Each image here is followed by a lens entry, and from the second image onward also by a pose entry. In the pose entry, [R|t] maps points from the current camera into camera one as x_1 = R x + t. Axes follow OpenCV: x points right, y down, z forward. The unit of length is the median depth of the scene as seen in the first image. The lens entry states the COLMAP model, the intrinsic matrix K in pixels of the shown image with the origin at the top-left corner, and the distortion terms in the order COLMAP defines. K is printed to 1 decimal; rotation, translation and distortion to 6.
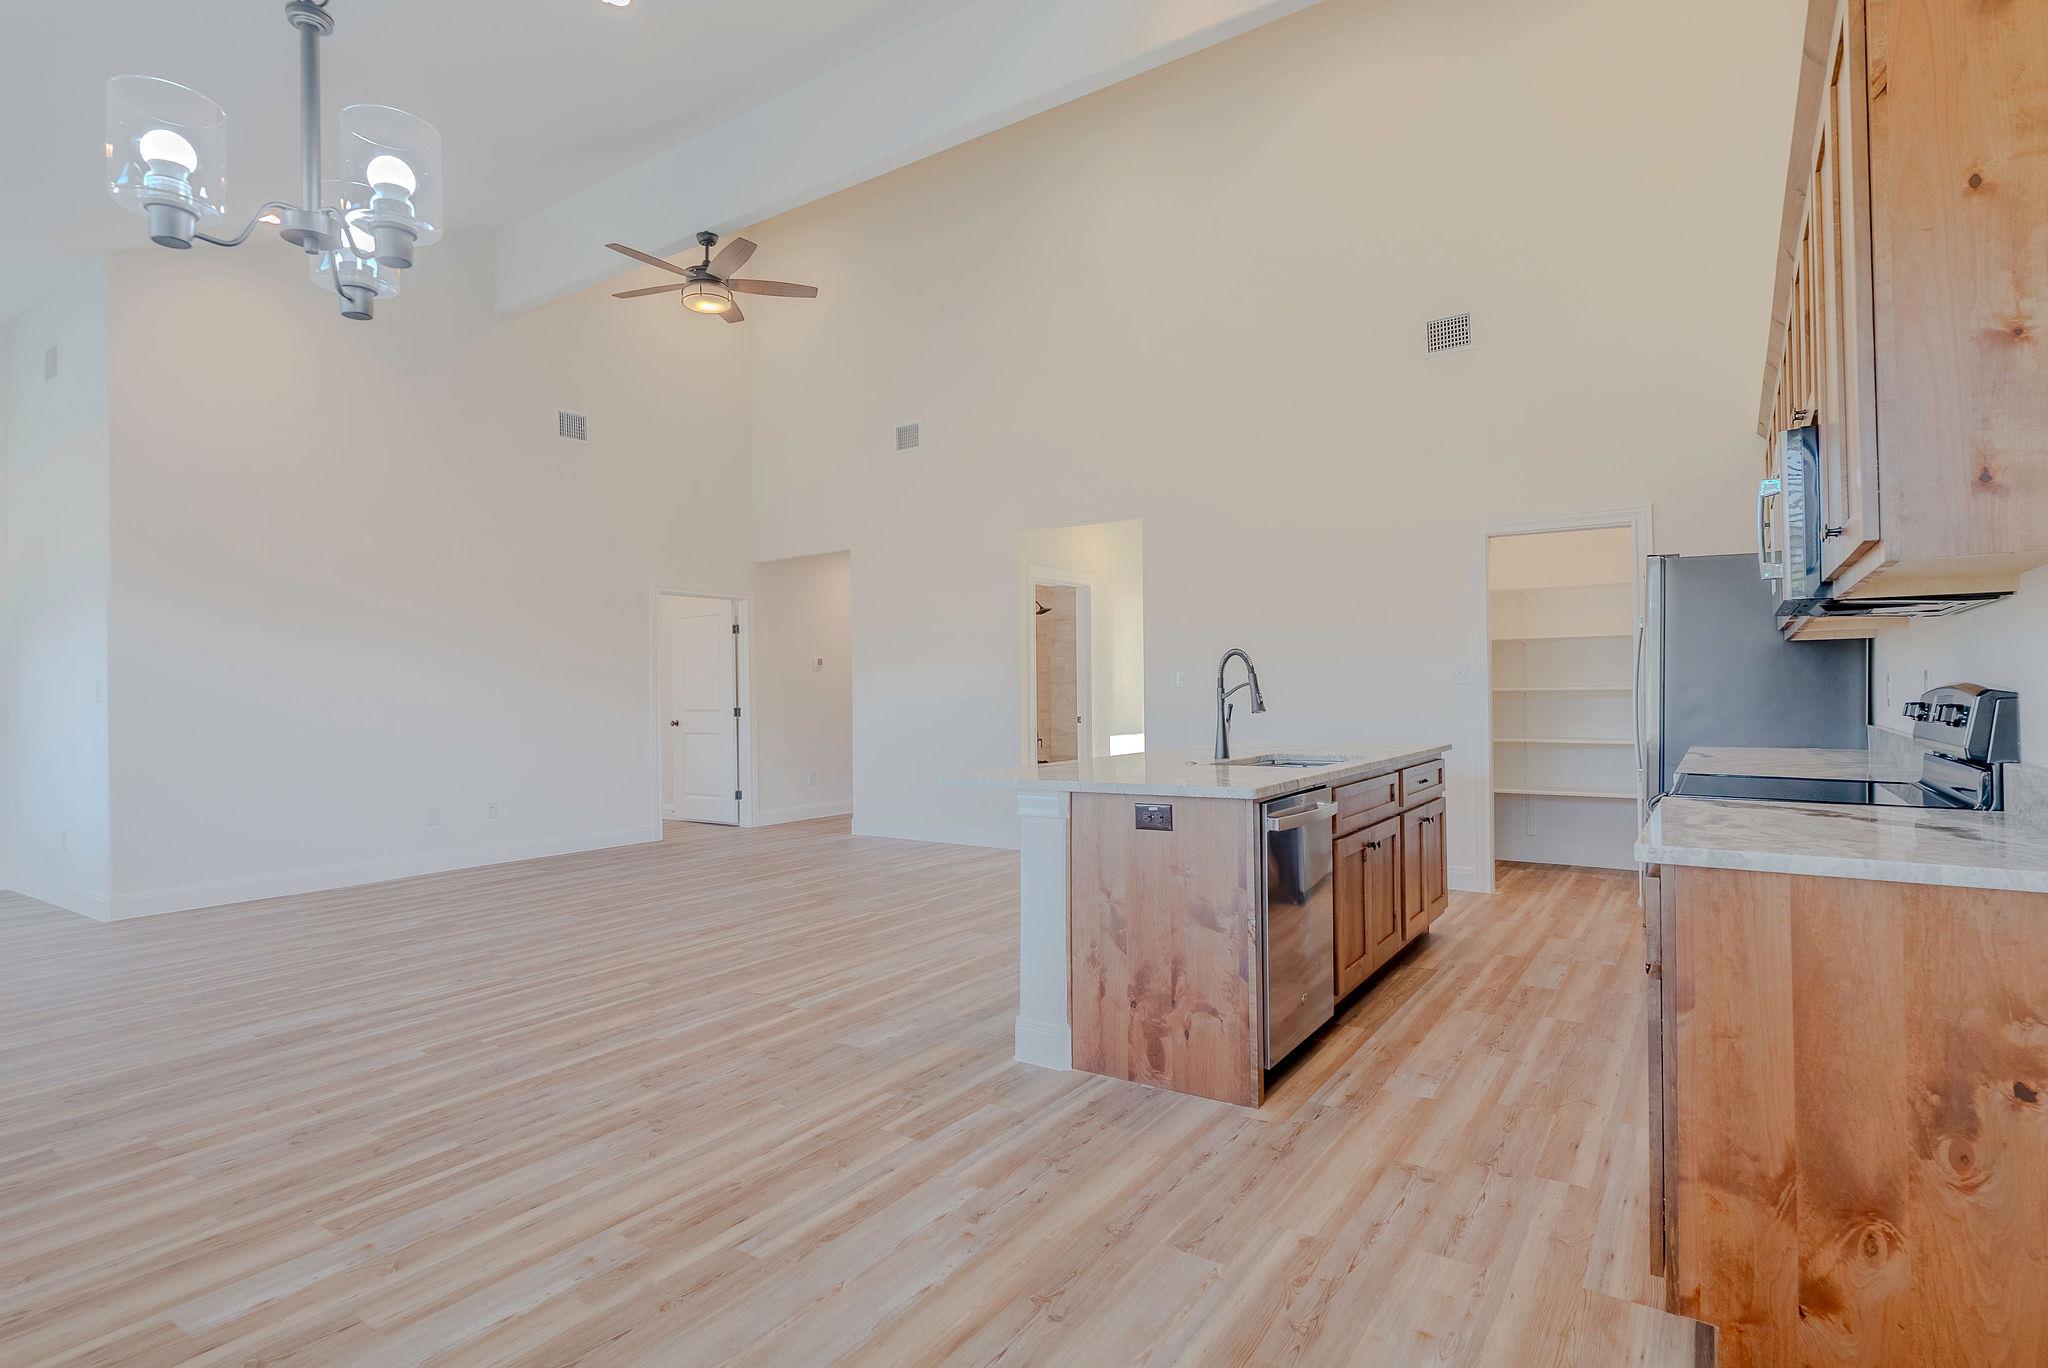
lens RADIAL K [[1028.1, 0, 1027.1], [0, 1028.1, 680.7], [0, 0, 1]] dist [-0.004480, 0.002601]
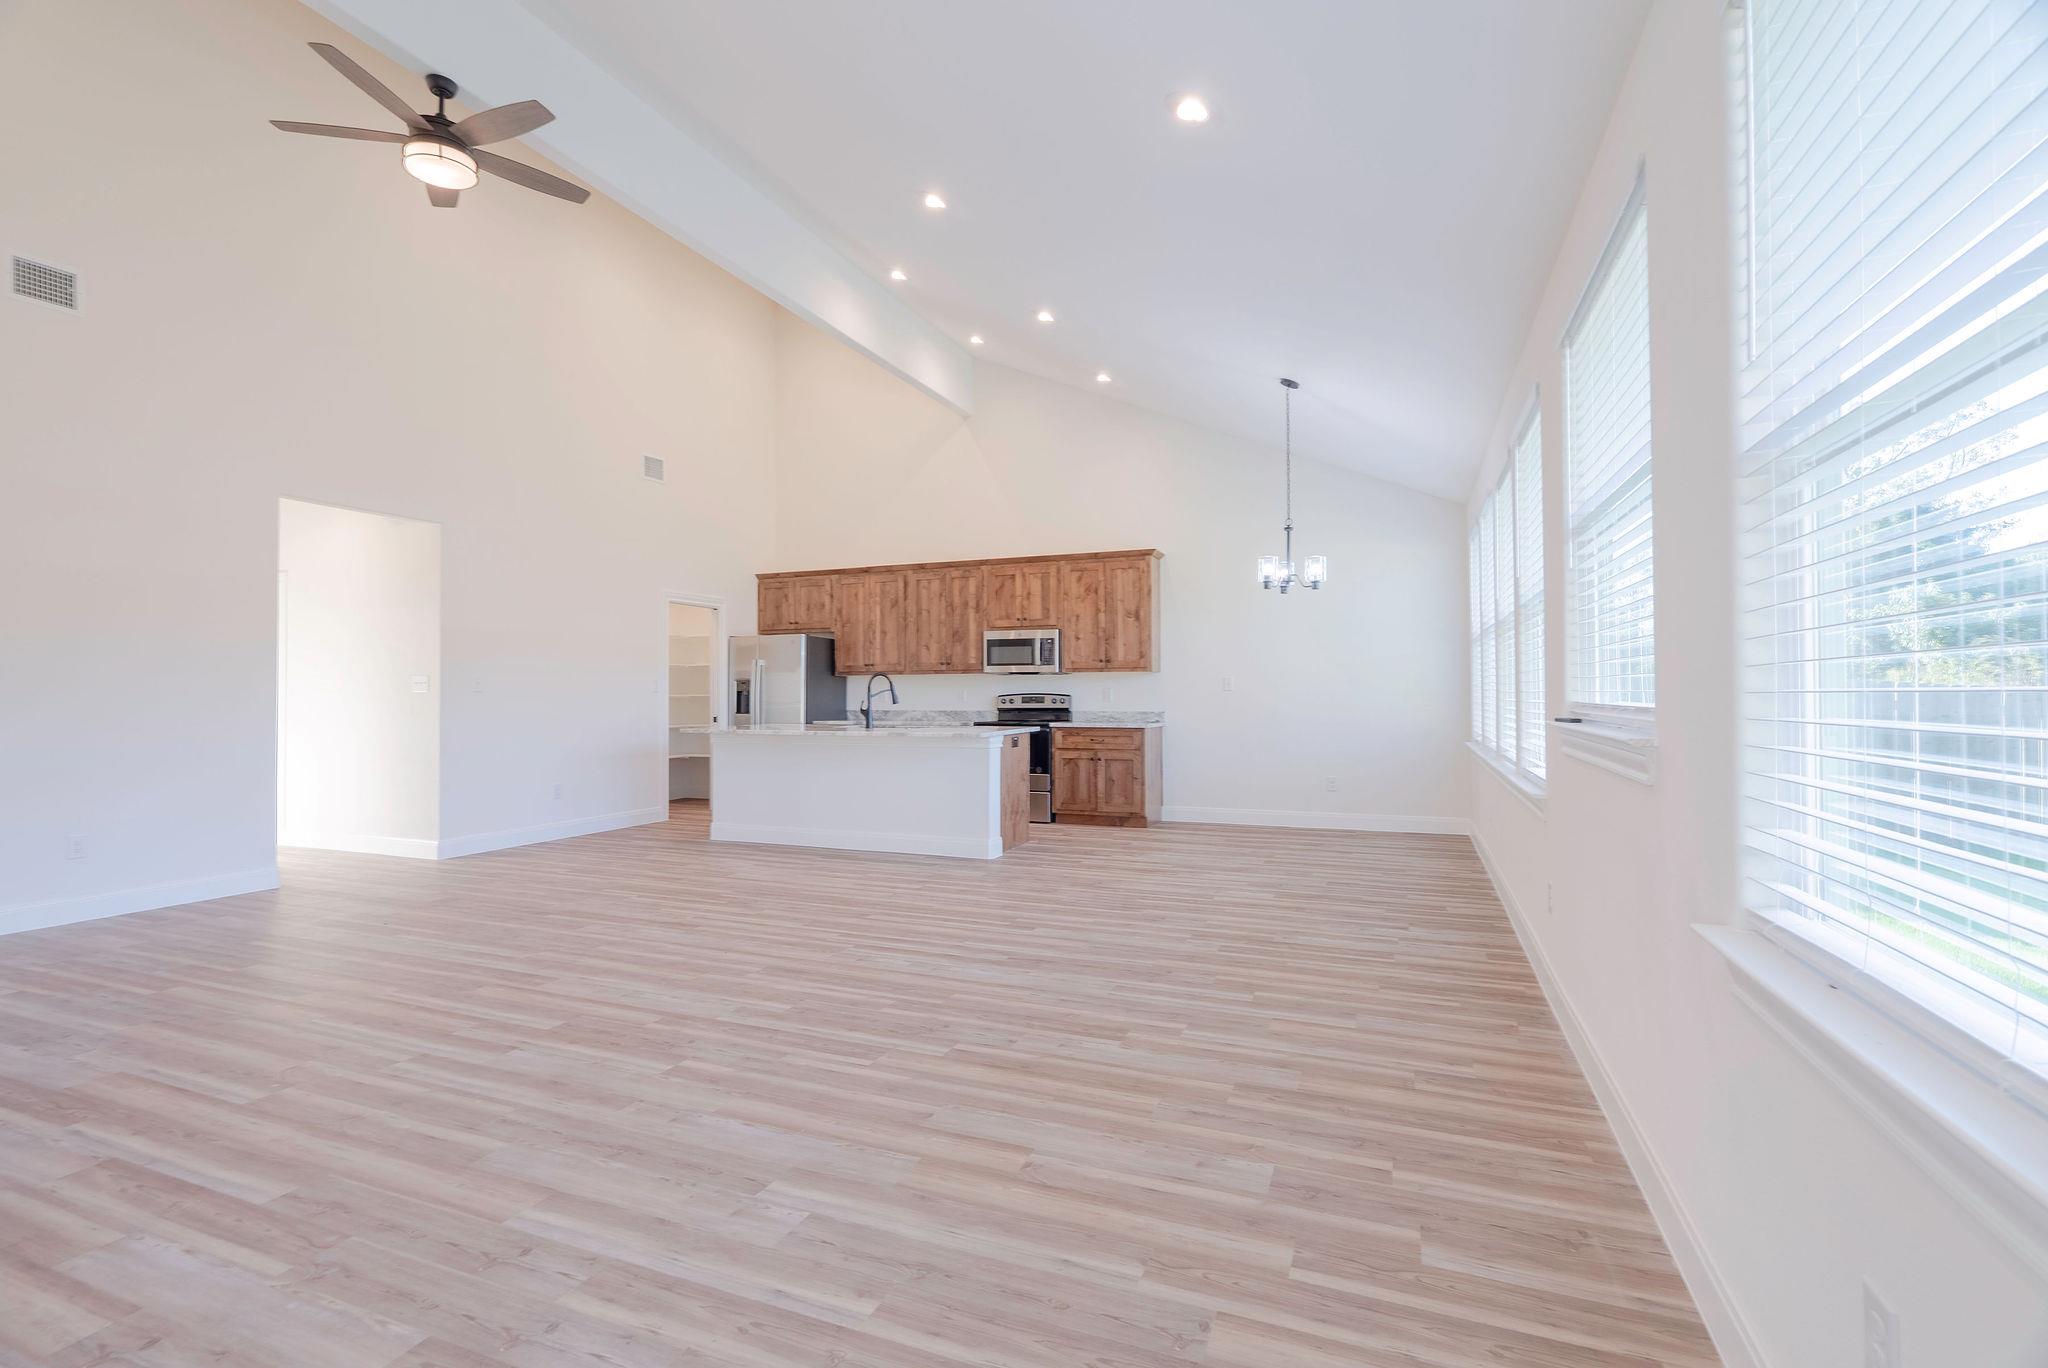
lens RADIAL K [[940.6, 0, 1024.0], [0, 940.6, 684.0], [0, 0, 1]] dist [-0.001421, 0.000357]
pose [[-0.210214, 0.024605, 0.977346, -2.077556], [-0.007190, 0.999617, -0.026712, 0.049295], [-0.977629, -0.012642, -0.209956, 1.413699]]
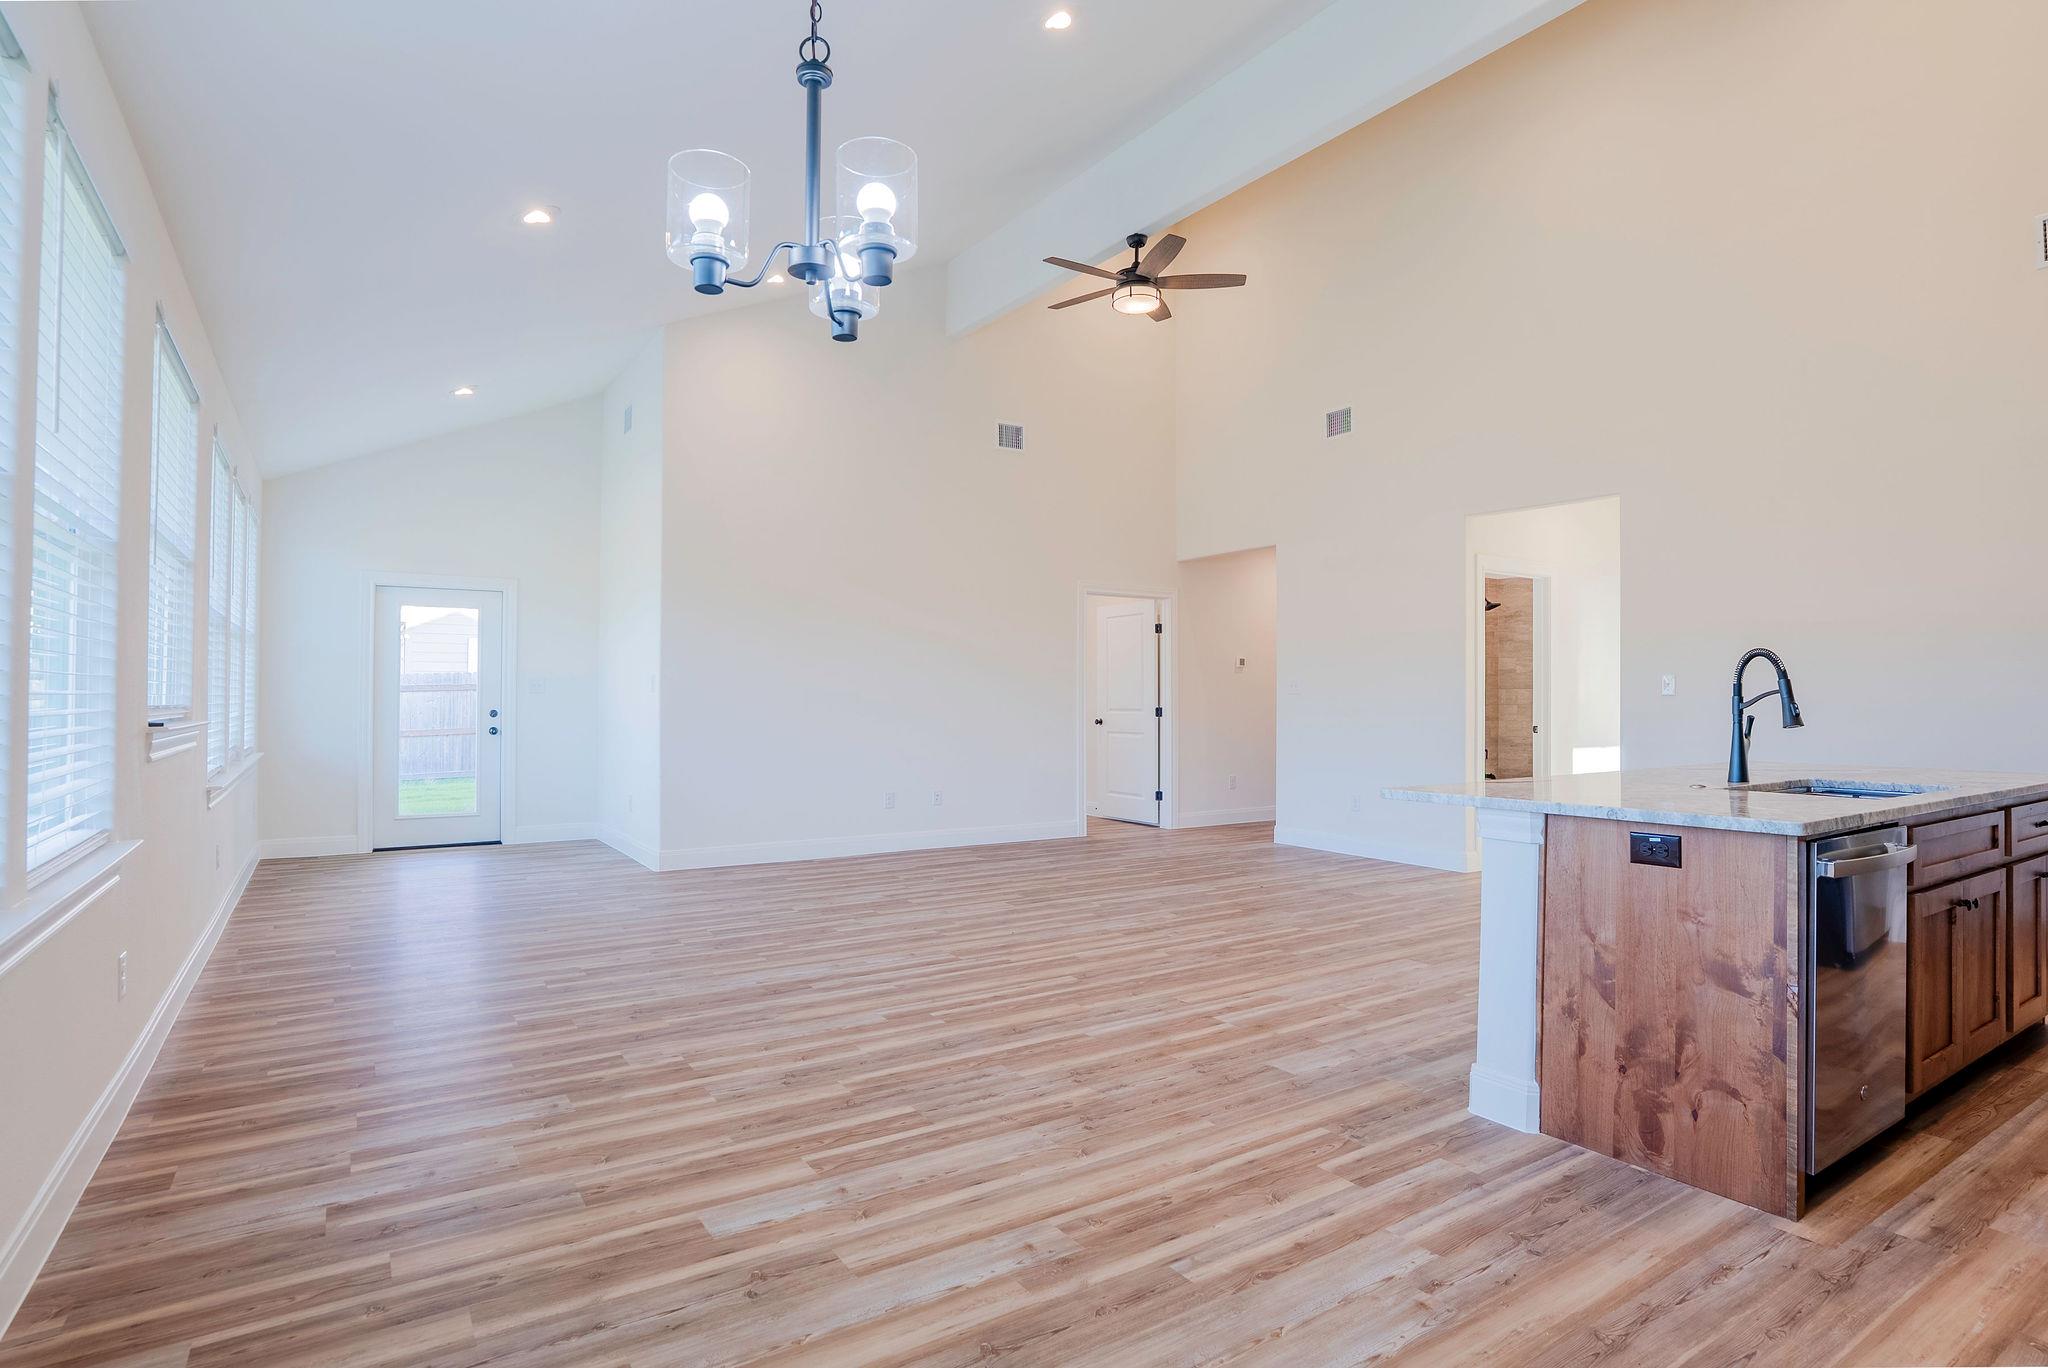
lens RADIAL K [[1056.2, 0, 1030.6], [0, 1056.2, 682.5], [0, 0, 1]] dist [-0.064073, 0.029858]
pose [[0.924721, 0.012663, -0.380434, -0.026720], [-0.012381, 0.999918, 0.003189, 0.000796], [0.380443, 0.001761, 0.924803, 0.030891]]
